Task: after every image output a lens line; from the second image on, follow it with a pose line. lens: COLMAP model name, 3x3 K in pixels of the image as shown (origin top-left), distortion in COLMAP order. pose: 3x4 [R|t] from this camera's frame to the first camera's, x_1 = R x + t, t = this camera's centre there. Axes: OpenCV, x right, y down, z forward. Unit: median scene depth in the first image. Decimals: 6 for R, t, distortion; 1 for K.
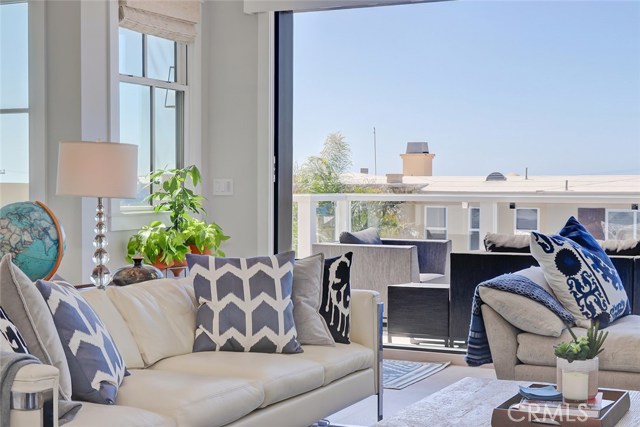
lens RADIAL K [[1058.3, 0, 320.0], [0, 1058.3, 213.5], [0, 0, 1]] dist [0.062777, 0.054728]
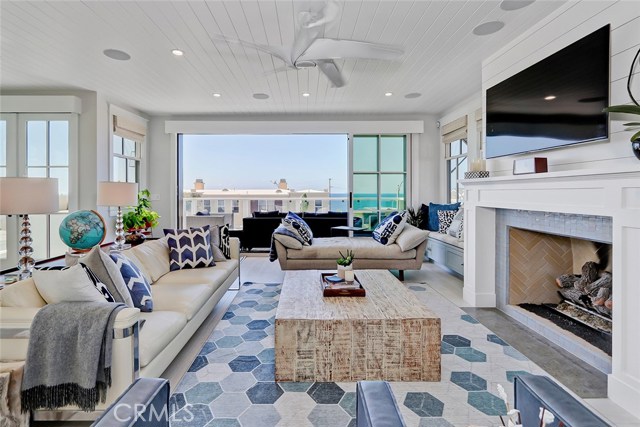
lens RADIAL K [[301.5, 0, 308.4], [0, 301.5, 193.5], [0, 0, 1]] dist [0.000928, -0.000286]
pose [[0.897944, -0.007817, 0.440040, -0.128115], [0.017000, 0.999712, -0.016931, -0.024275], [-0.439781, 0.022684, 0.897818, 0.239790]]
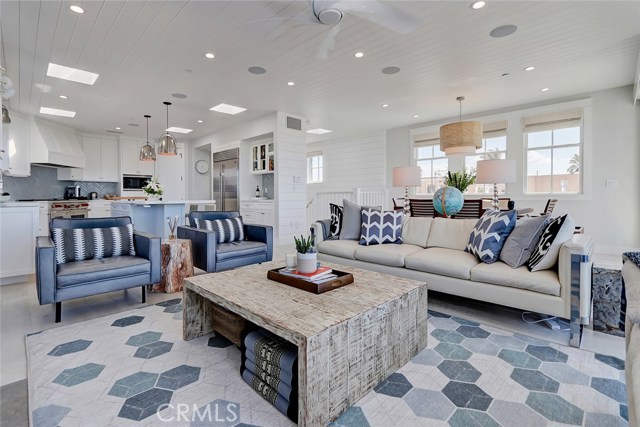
lens RADIAL K [[301.9, 0, 320.6], [0, 301.9, 201.7], [0, 0, 1]] dist [-0.004640, -0.000795]
pose [[-0.329789, 0.012535, -0.943971, 0.545442], [-0.017904, 0.999649, 0.019530, 0.019710], [0.943885, 0.023342, -0.329449, 0.850932]]
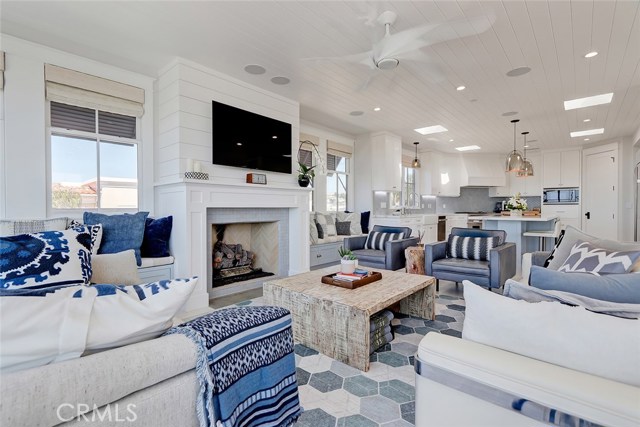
lens RADIAL K [[297.5, 0, 307.2], [0, 297.5, 212.6], [0, 0, 1]] dist [-0.002511, -0.000767]
pose [[-0.952933, -0.007510, 0.303089, 0.067198], [0.004128, 0.999279, 0.037738, -0.014599], [-0.303154, 0.037213, -0.952215, 1.264362]]
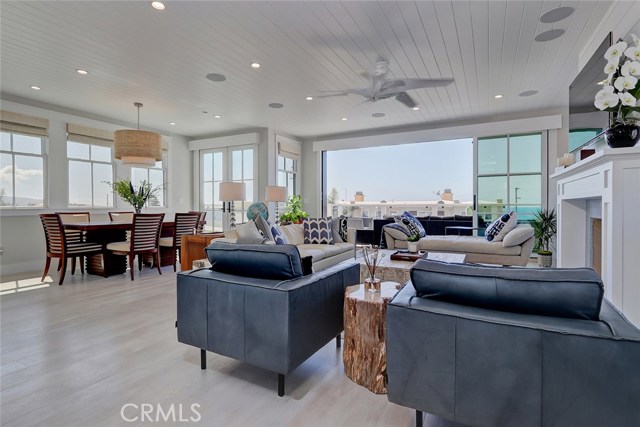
lens RADIAL K [[323.7, 0, 315.0], [0, 323.7, 209.5], [0, 0, 1]] dist [0.000707, 0.000104]
pose [[0.999121, -0.007376, -0.041261, -0.034460], [0.006721, 0.999850, -0.015992, 0.029587], [0.041373, 0.015700, 0.999020, -0.089325]]
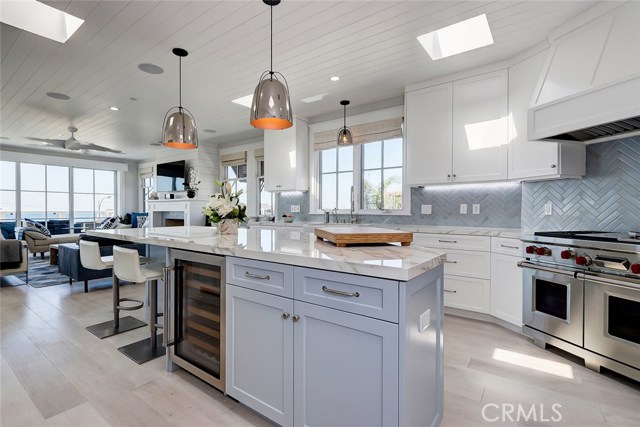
lens RADIAL K [[290.9, 0, 315.3], [0, 290.9, 210.3], [0, 0, 1]] dist [-0.001221, -0.000075]
pose [[0.172356, -0.009796, 0.984986, -0.898809], [0.025262, 0.999666, 0.005521, 0.006991], [-0.984711, 0.023931, 0.172546, -0.462038]]
